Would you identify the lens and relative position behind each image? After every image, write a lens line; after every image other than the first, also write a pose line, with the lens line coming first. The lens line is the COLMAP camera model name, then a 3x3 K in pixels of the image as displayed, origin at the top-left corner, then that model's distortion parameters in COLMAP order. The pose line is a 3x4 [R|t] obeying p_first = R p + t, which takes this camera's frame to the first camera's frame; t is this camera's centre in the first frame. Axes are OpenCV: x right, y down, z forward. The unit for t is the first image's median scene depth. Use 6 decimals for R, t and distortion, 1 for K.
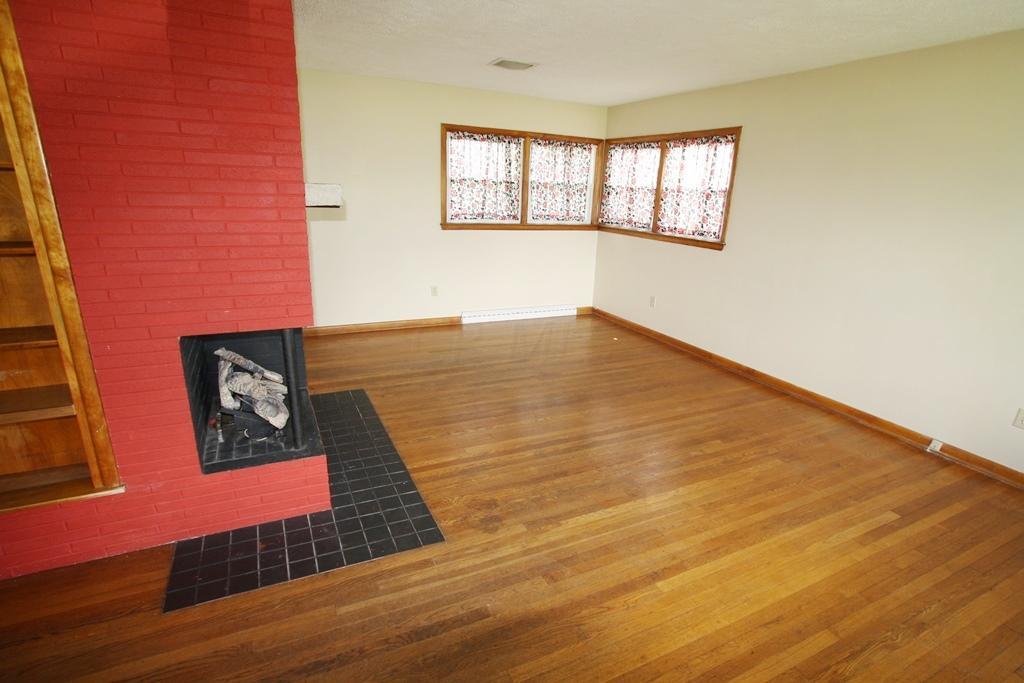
lens RADIAL K [[519.2, 0, 520.2], [0, 519.2, 361.0], [0, 0, 1]] dist [-0.082698, 0.044554]
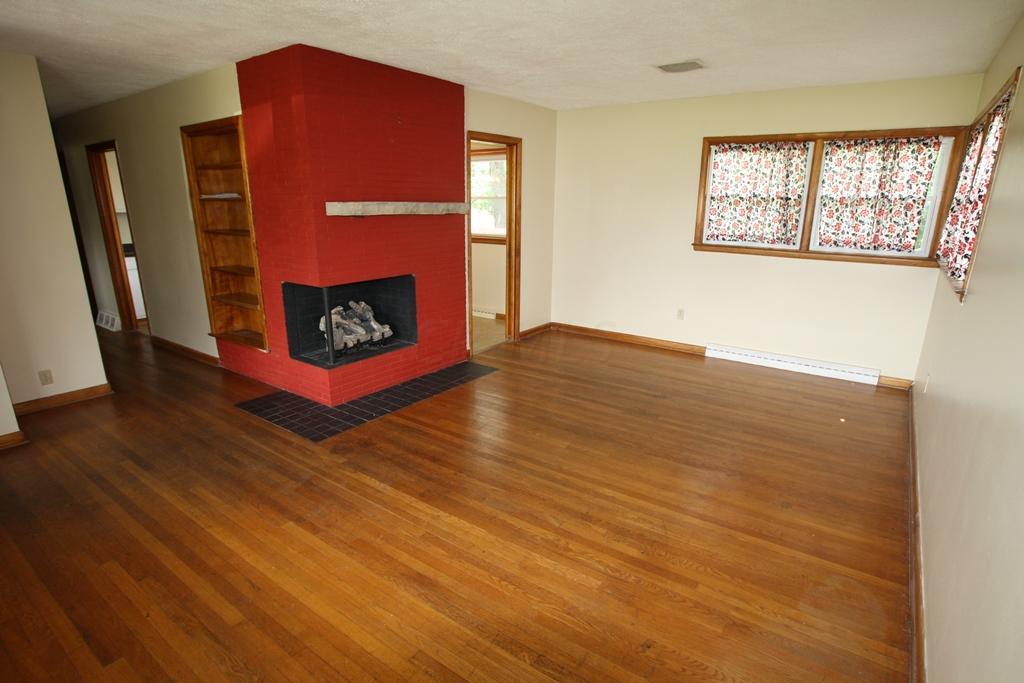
lens RADIAL K [[539.0, 0, 512.0], [0, 539.0, 341.5], [0, 0, 1]] dist [-0.019172, 0.001316]
pose [[0.468958, 0.196615, -0.861058, 0.566206], [-0.271579, 0.959775, 0.071246, -0.076124], [0.840430, 0.200434, 0.503491, 0.266448]]
